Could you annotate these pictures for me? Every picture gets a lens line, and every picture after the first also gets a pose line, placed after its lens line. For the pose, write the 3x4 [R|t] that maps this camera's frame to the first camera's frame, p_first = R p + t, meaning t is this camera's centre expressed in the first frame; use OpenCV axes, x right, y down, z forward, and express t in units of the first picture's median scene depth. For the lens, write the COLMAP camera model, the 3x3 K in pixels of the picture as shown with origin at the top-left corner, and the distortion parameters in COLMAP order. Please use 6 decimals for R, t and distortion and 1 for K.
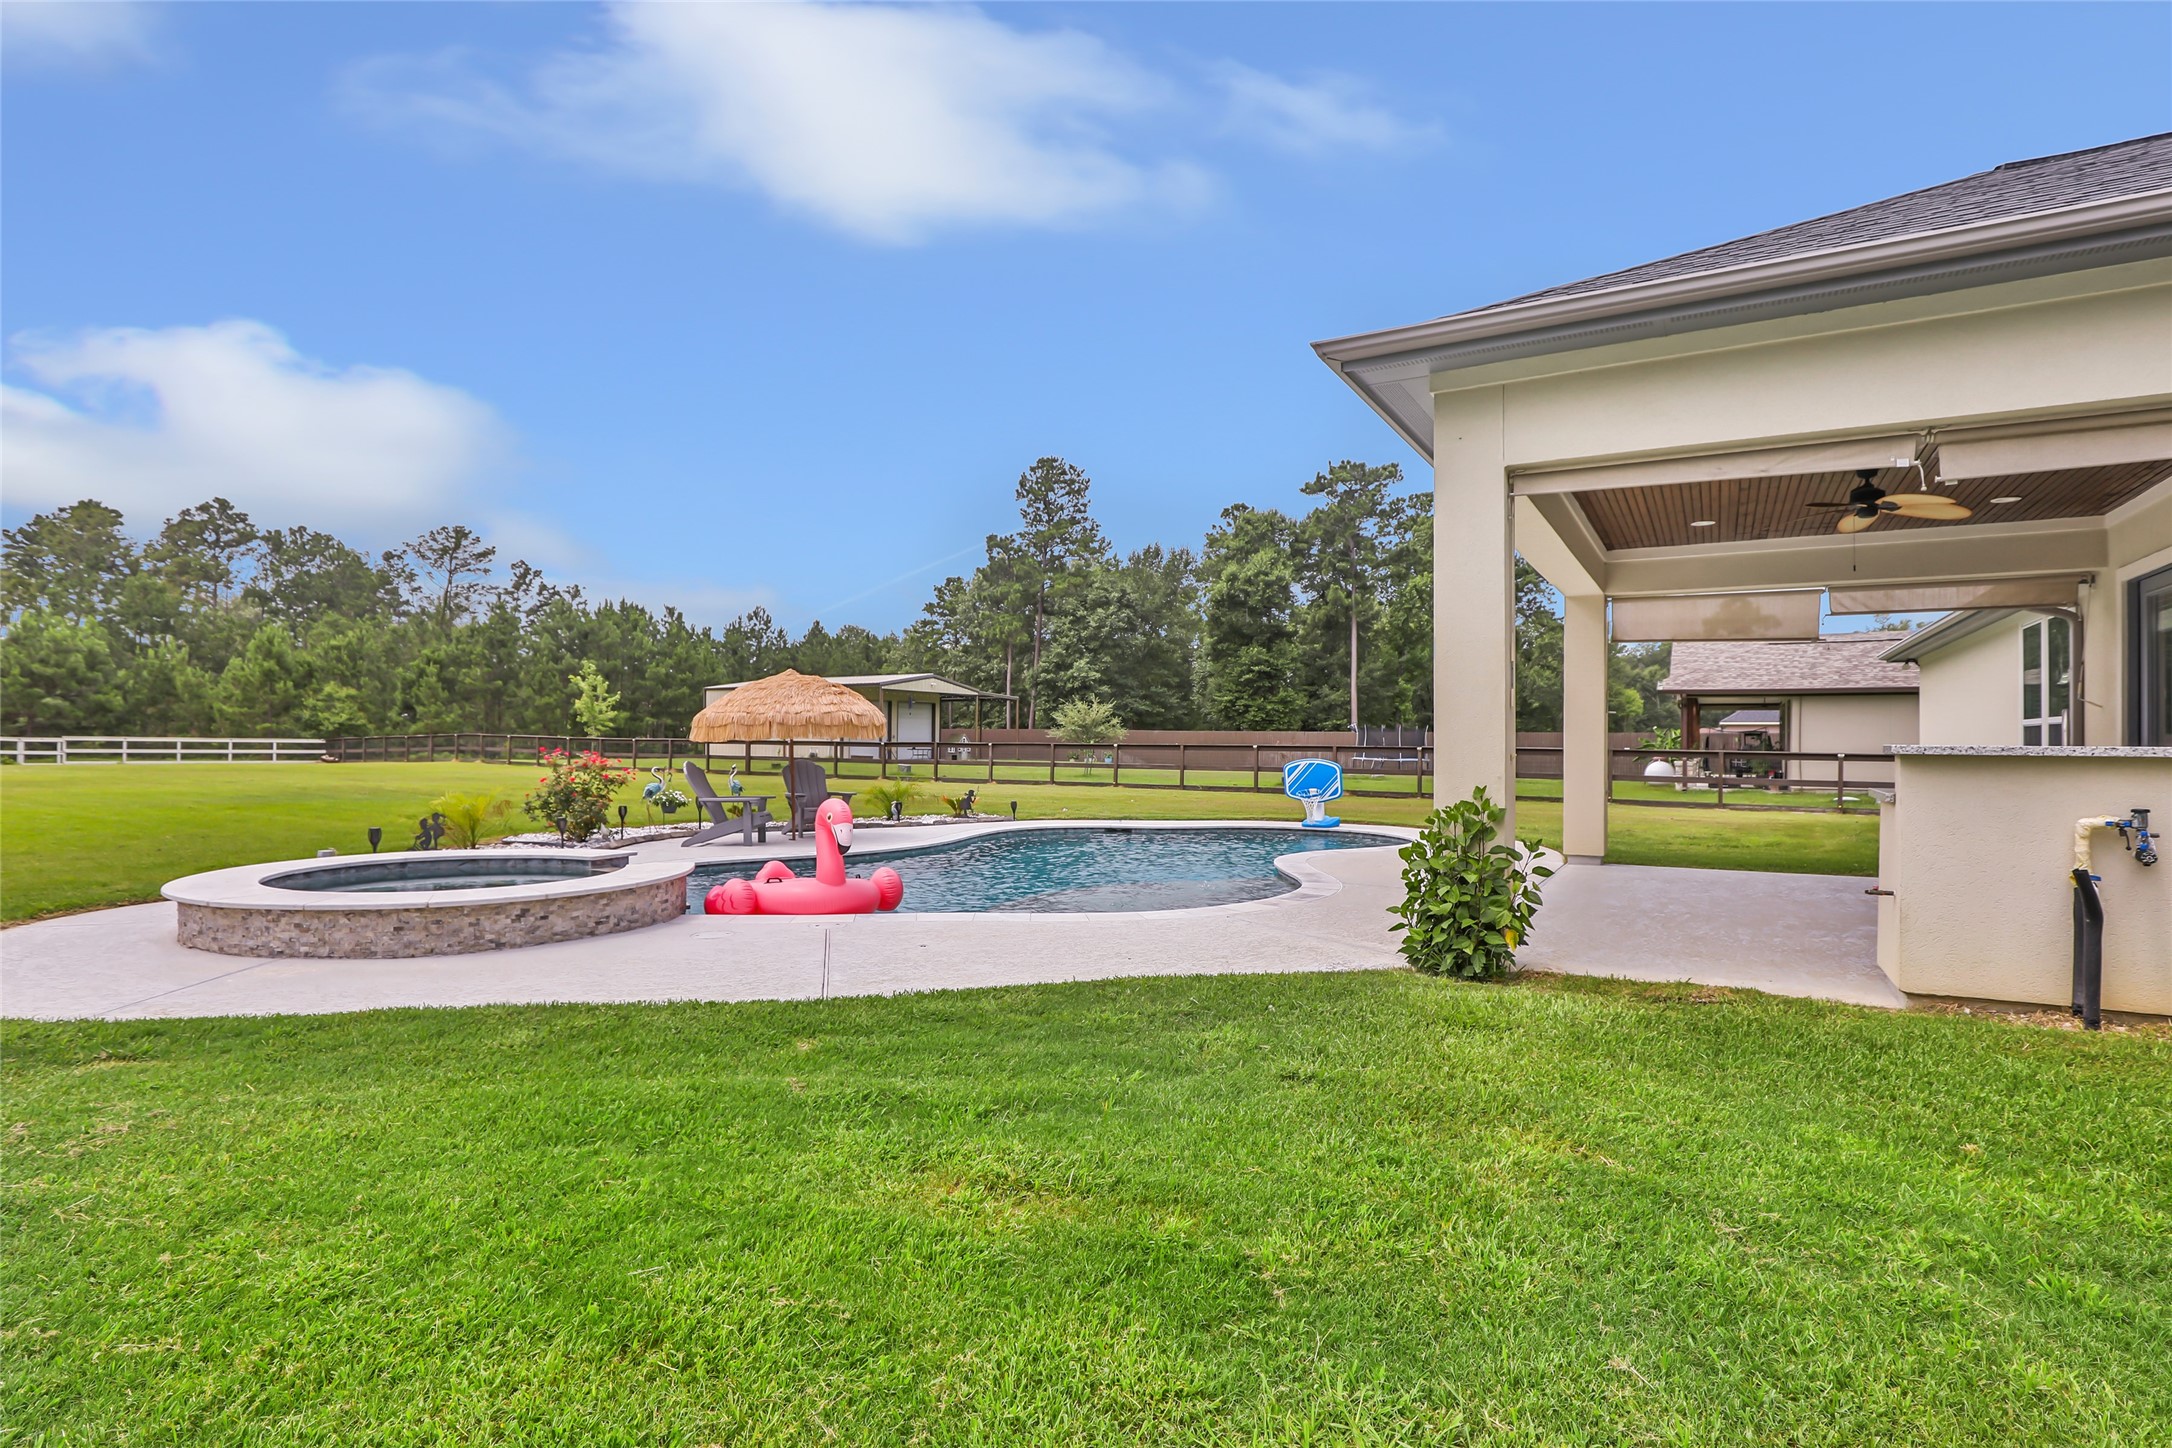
lens RADIAL K [[1065.8, 0, 1089.2], [0, 1065.8, 742.5], [0, 0, 1]] dist [-0.032622, 0.001967]
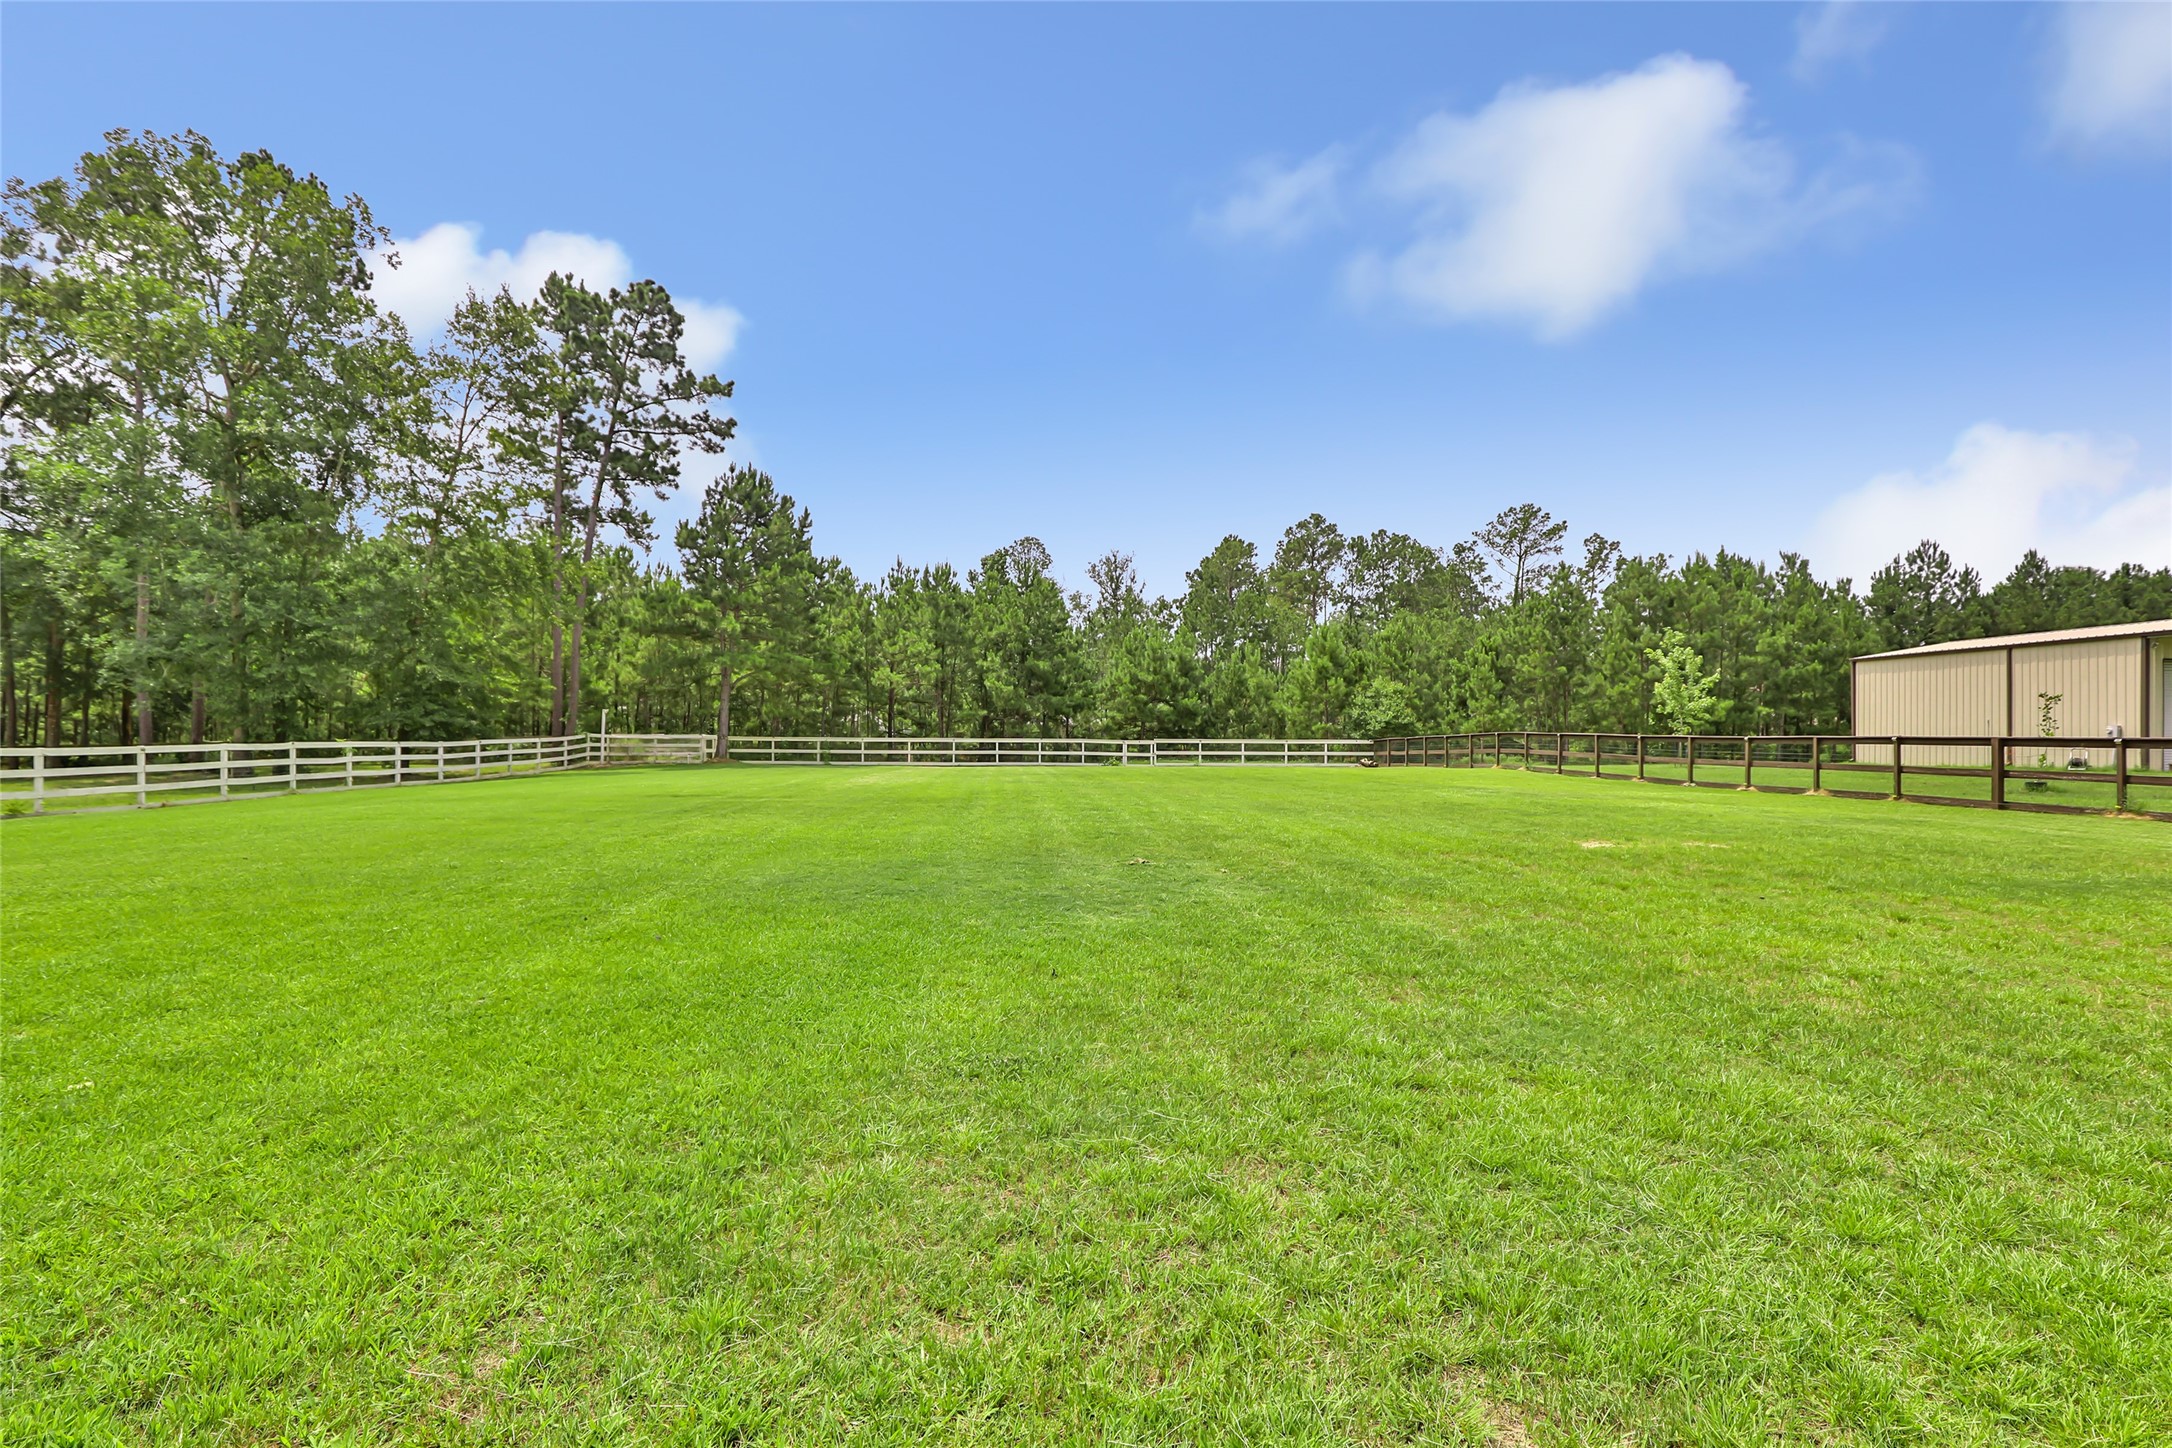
lens RADIAL K [[1065.8, 0, 1095.8], [0, 1065.8, 732.0], [0, 0, 1]] dist [-0.032622, 0.001967]
pose [[0.582392, -0.012282, -0.812815, -0.097460], [0.006489, 0.999924, -0.010460, -0.001611], [0.812882, 0.000818, 0.582427, 0.214430]]
